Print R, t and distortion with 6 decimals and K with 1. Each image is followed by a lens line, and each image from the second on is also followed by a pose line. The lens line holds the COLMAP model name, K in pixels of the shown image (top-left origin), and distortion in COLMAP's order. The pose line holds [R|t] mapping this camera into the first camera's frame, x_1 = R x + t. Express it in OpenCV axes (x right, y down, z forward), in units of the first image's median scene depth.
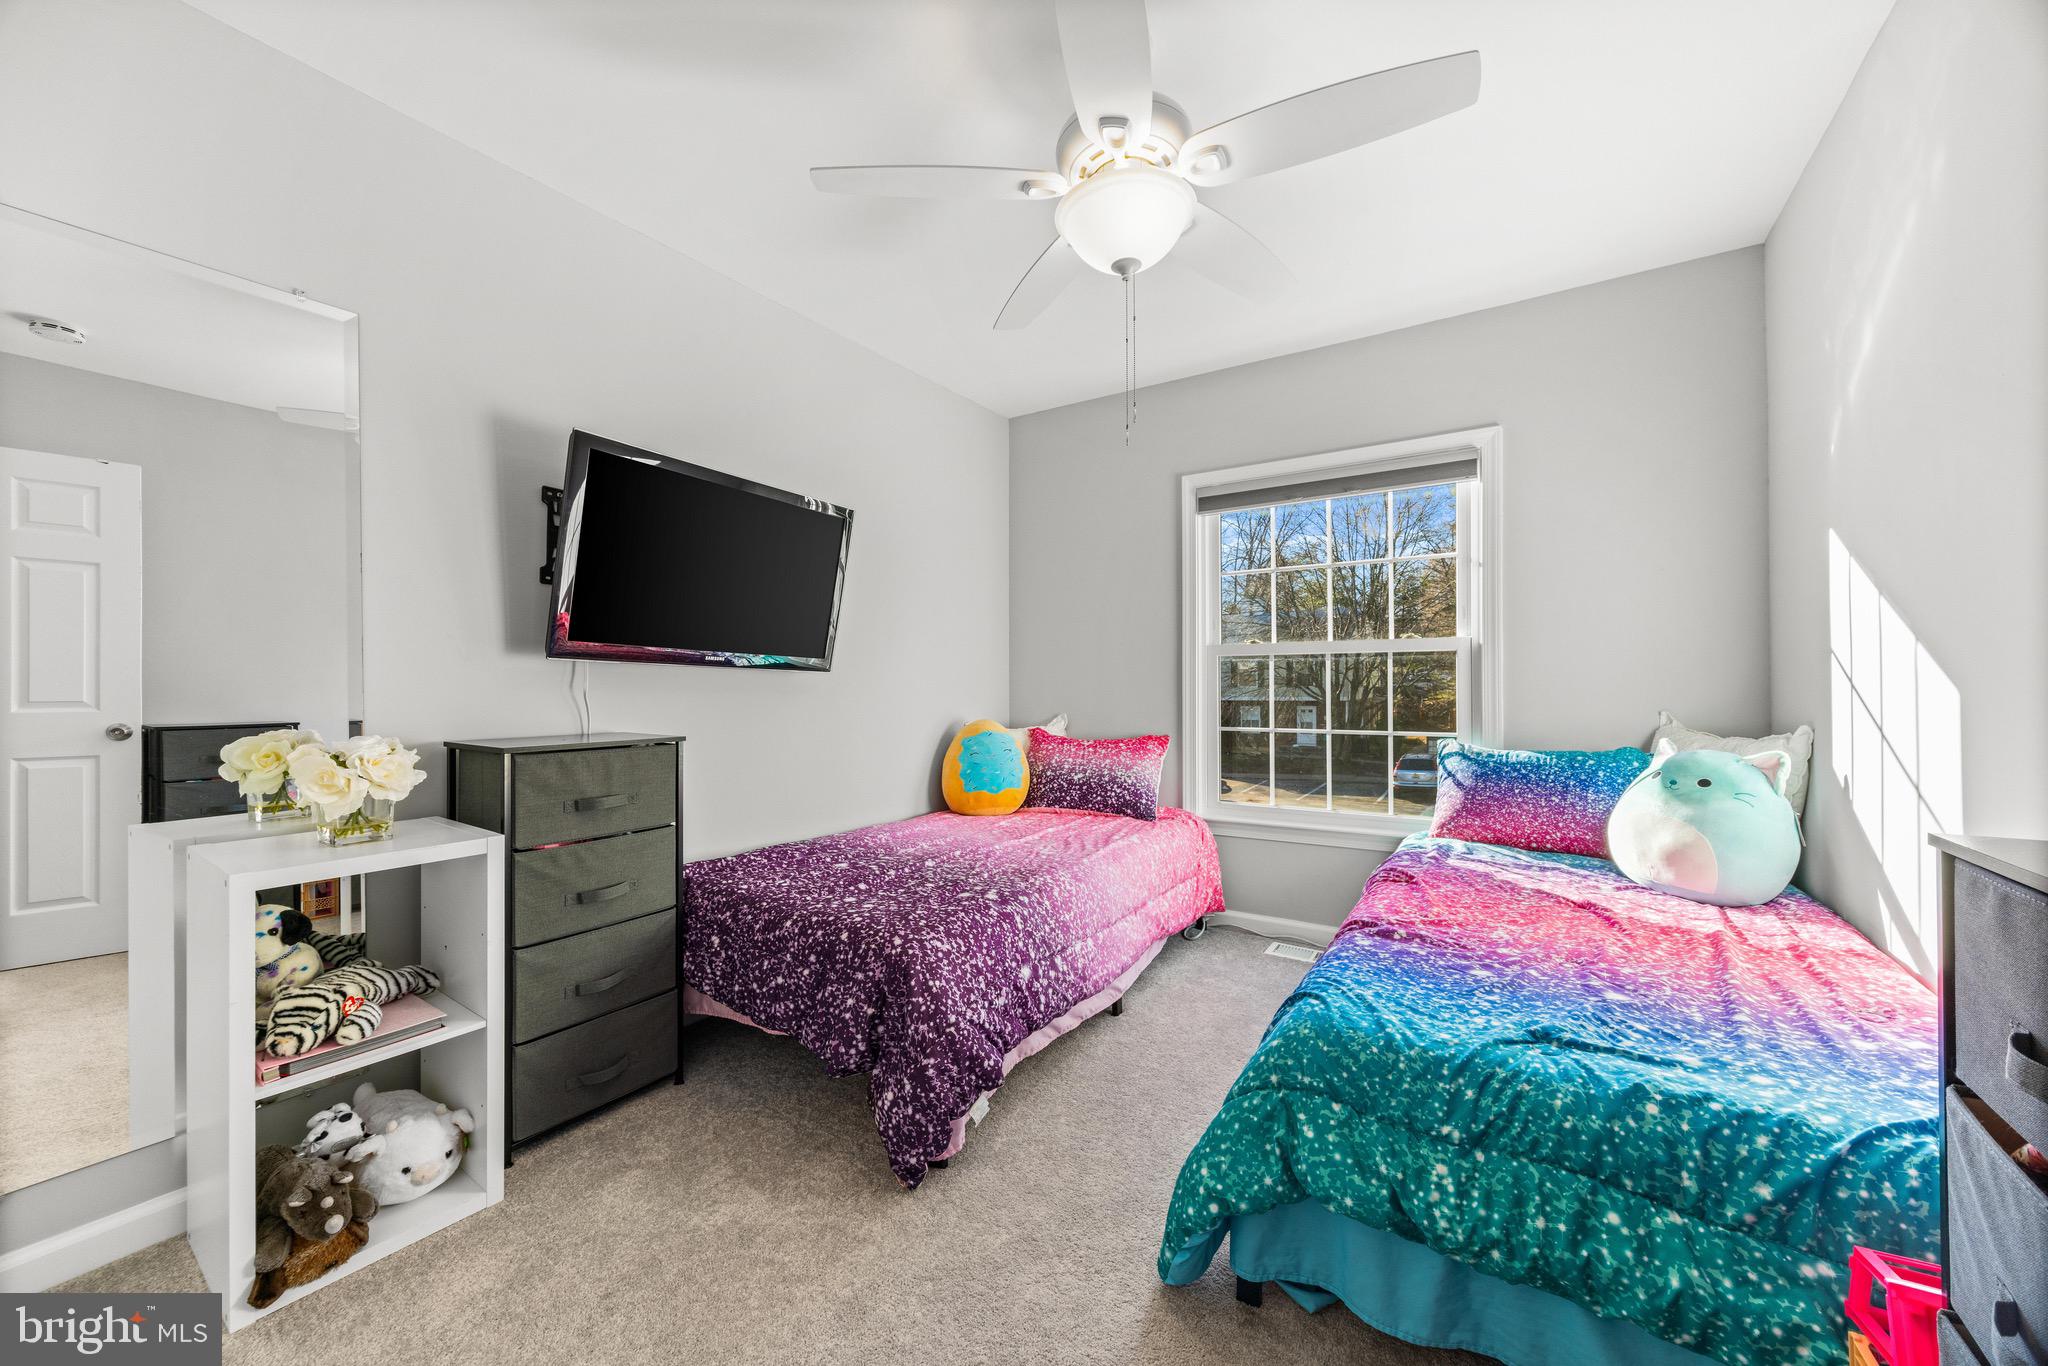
lens RADIAL K [[787.2, 0, 1020.8], [0, 787.2, 684.9], [0, 0, 1]] dist [-0.000738, 0.000993]
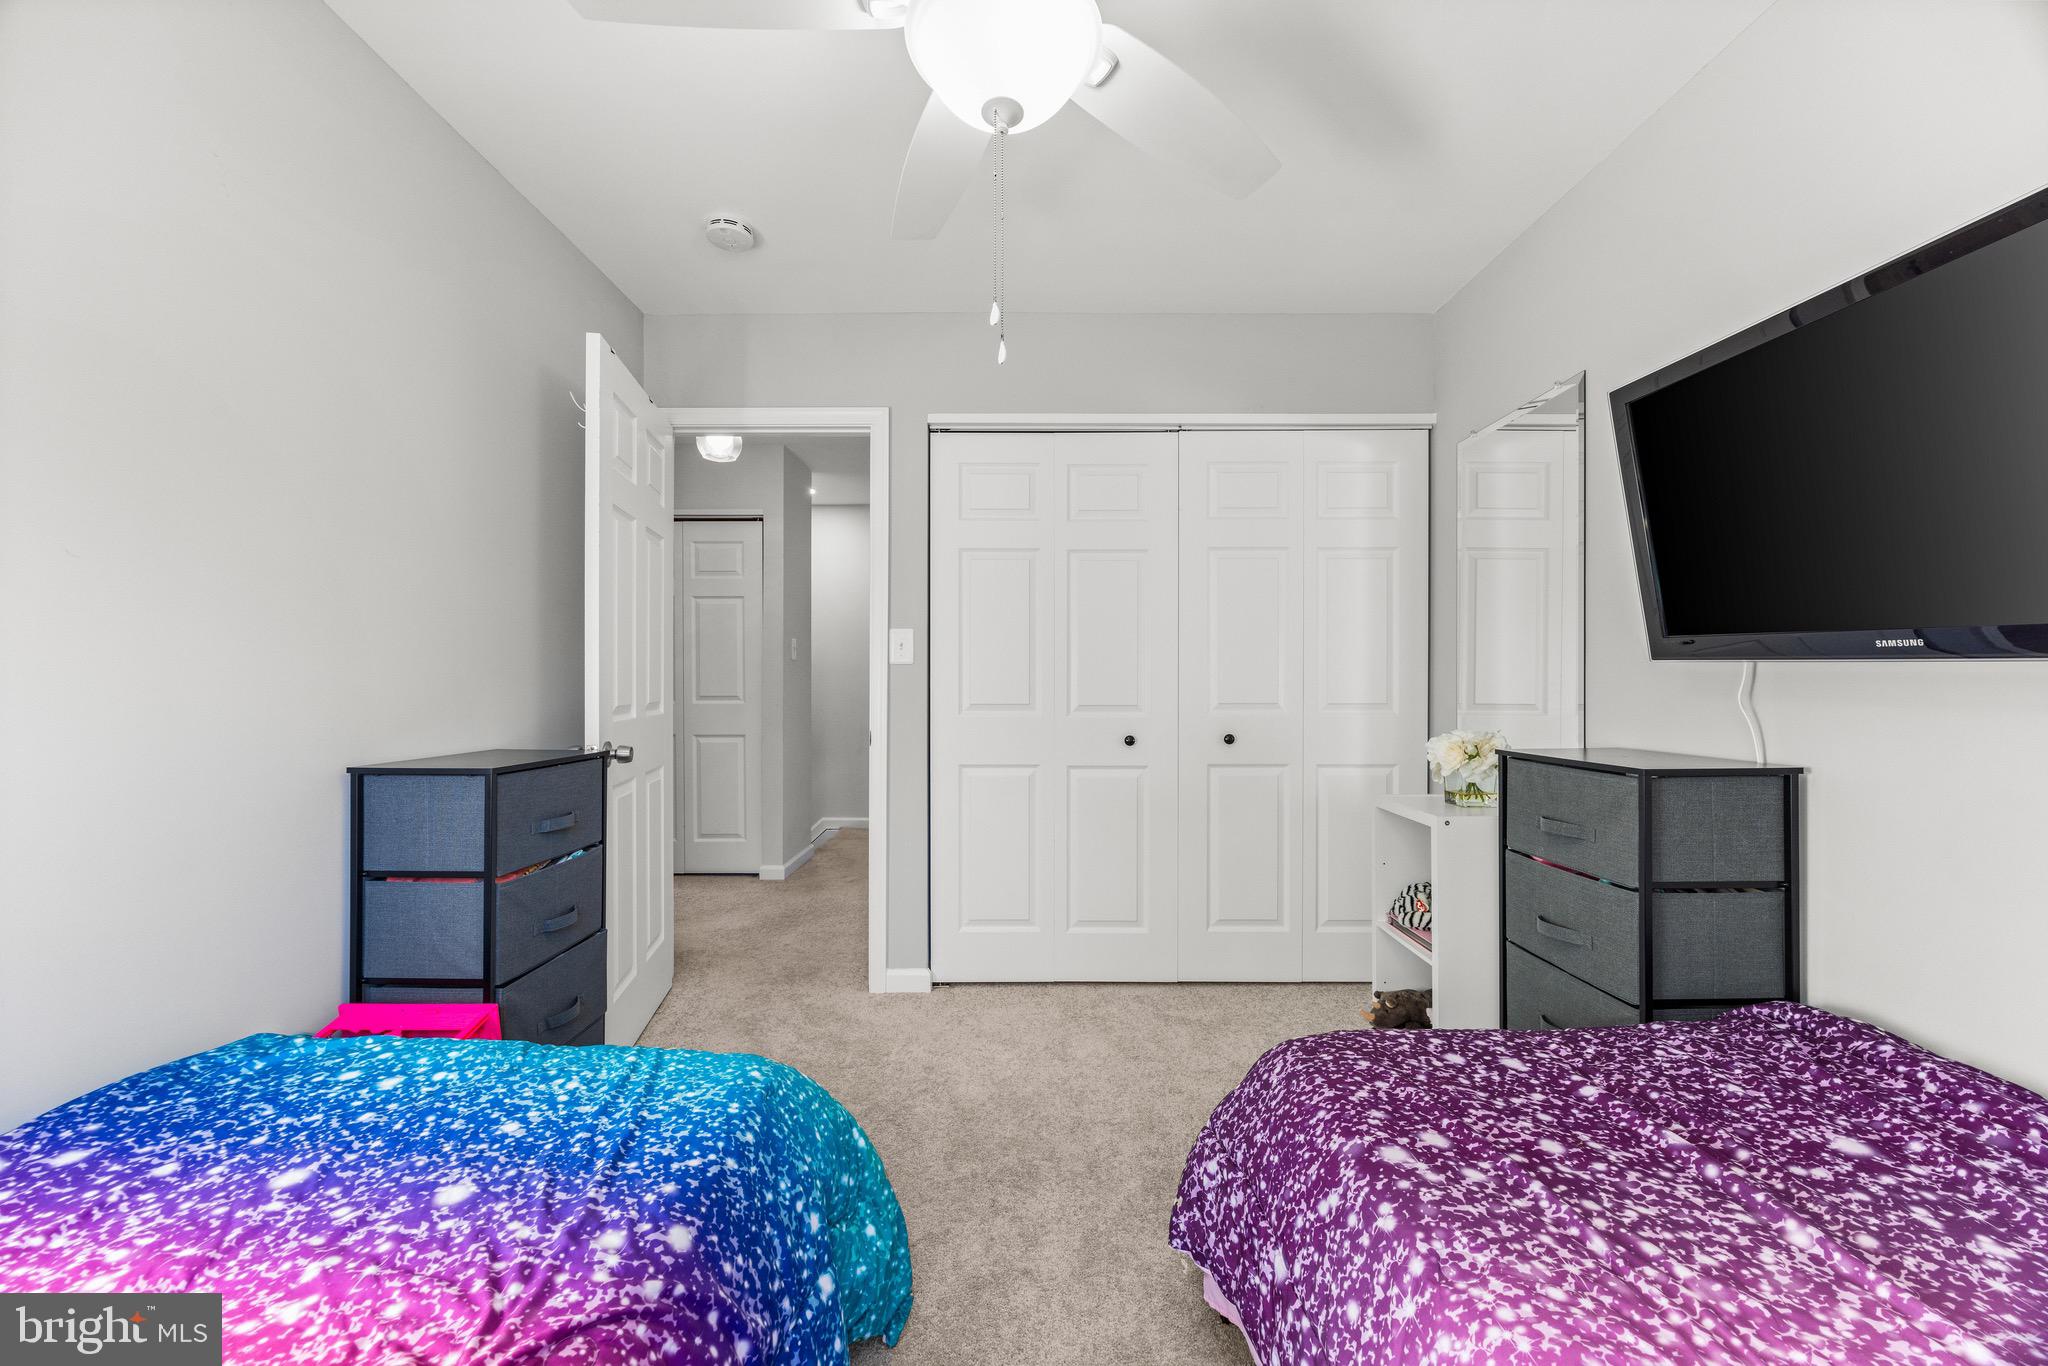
lens RADIAL K [[787.2, 0, 1022.7], [0, 787.2, 681.8], [0, 0, 1]] dist [-0.000738, 0.000993]
pose [[-0.838144, 0.006152, -0.545414, 0.418661], [0.008367, 0.999964, -0.001578, -0.013769], [0.545385, -0.005886, -0.838165, 1.330529]]
